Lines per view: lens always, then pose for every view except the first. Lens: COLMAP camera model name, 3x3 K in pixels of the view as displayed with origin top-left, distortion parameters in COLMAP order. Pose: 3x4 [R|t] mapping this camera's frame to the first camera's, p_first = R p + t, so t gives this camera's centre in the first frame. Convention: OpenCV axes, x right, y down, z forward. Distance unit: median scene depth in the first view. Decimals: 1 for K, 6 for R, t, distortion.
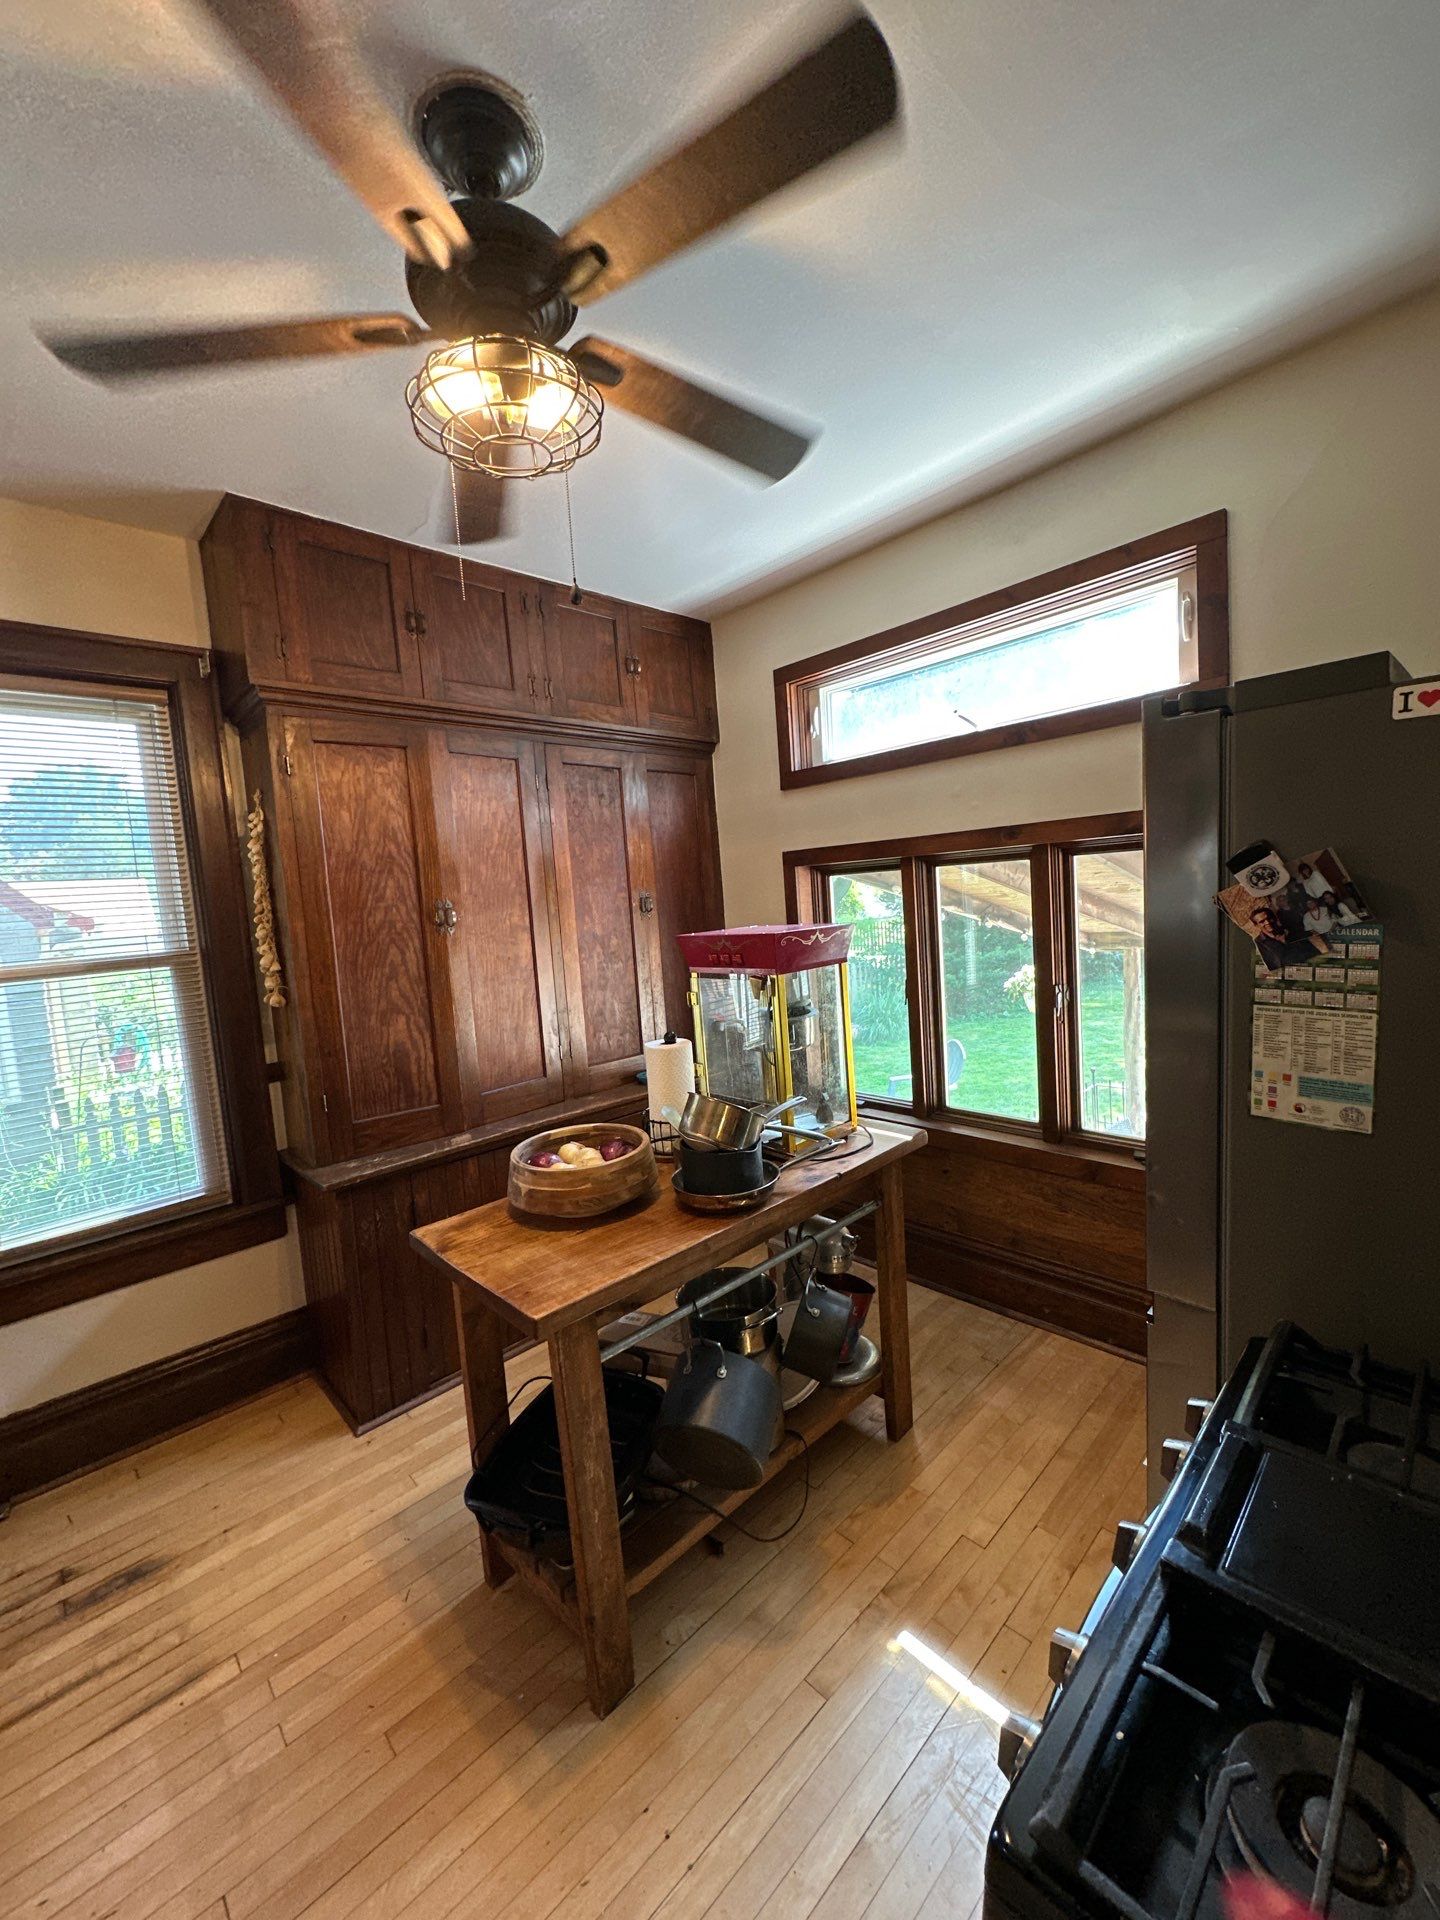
lens RADIAL K [[763.4, 0, 720.0], [0, 763.4, 960.0], [0, 0, 1]] dist [0.000060, -0.000346]
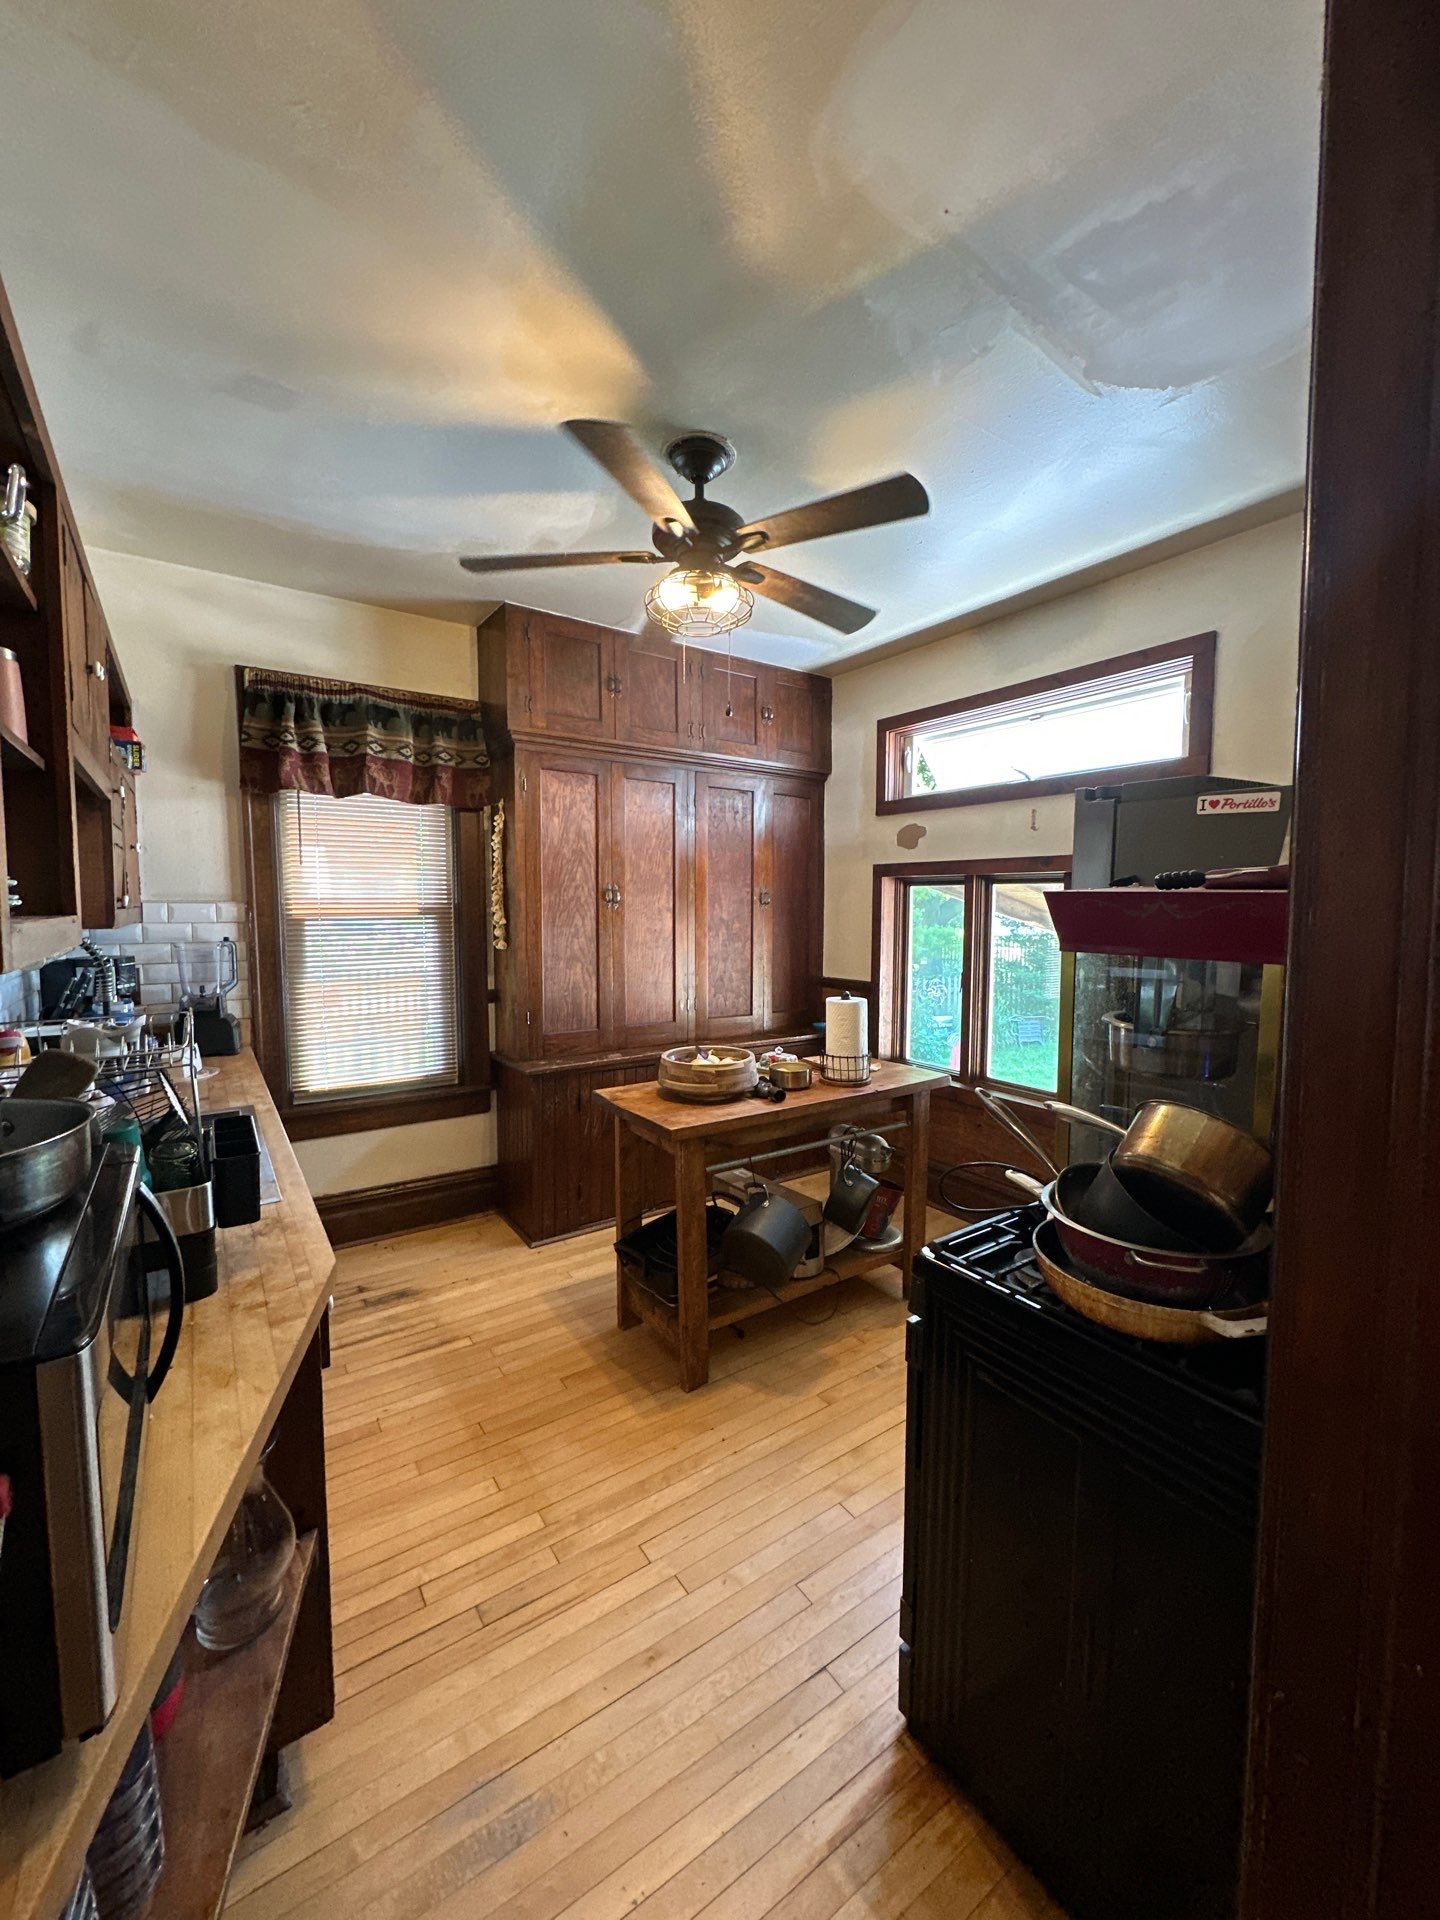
lens RADIAL K [[763.4, 0, 720.0], [0, 763.4, 960.0], [0, 0, 1]] dist [0.000060, -0.000346]
pose [[0.985092, 0.083384, -0.150470, 0.049388], [-0.083901, 0.996470, 0.002922, 0.044101], [0.150182, 0.009746, 0.988610, -0.380347]]
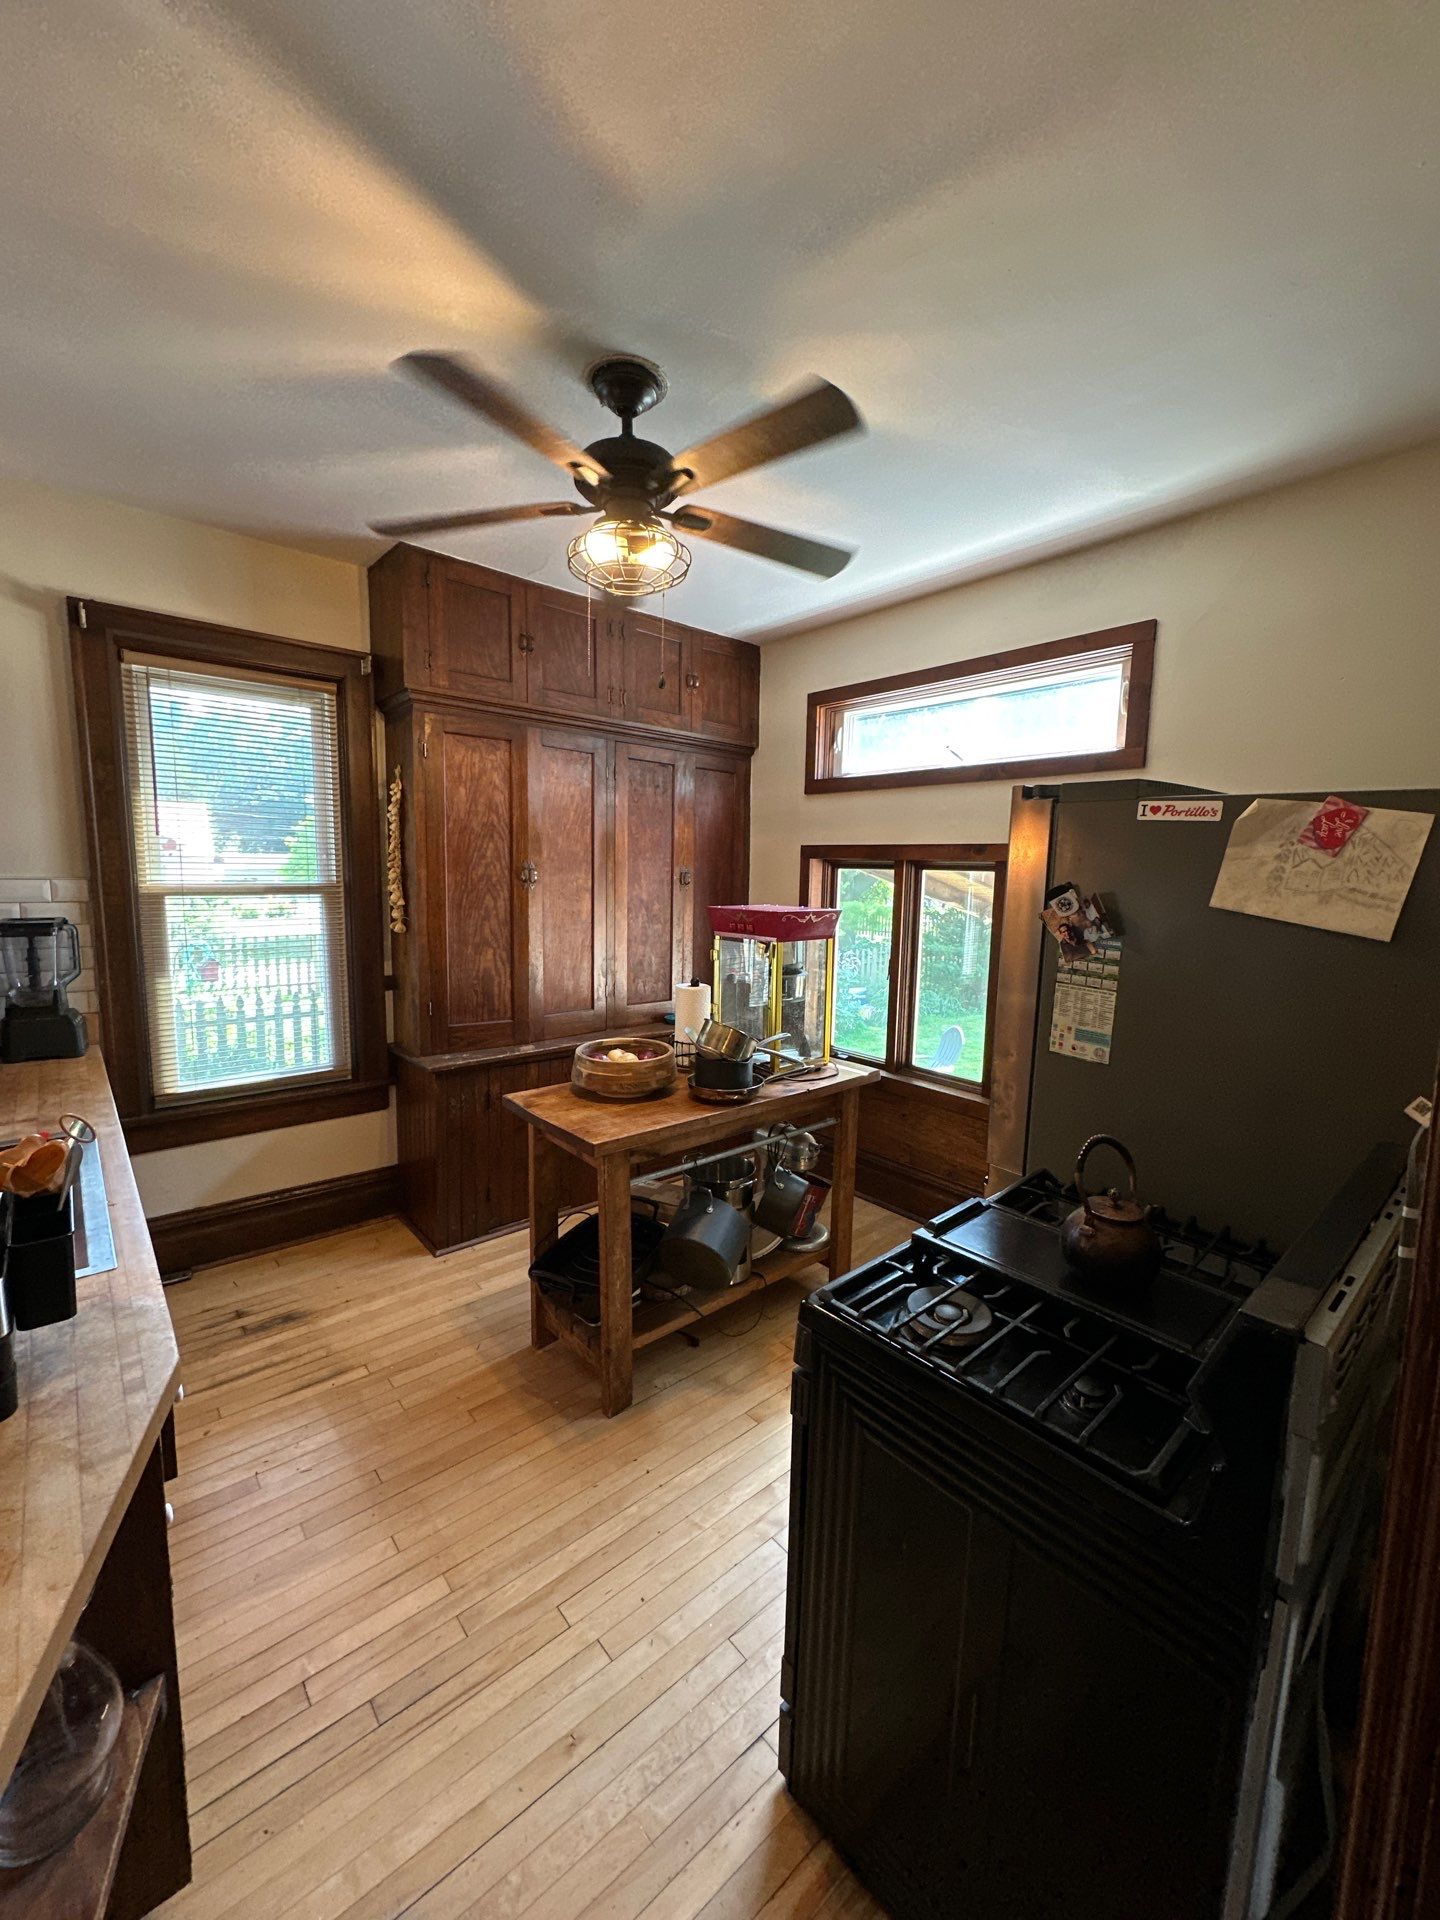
lens RADIAL K [[763.4, 0, 720.0], [0, 763.4, 960.0], [0, 0, 1]] dist [0.000060, -0.000346]
pose [[0.994875, 0.094679, -0.035505, 0.019646], [-0.093341, 0.994923, 0.037618, 0.007518], [0.038886, -0.034111, 0.998661, -0.300495]]
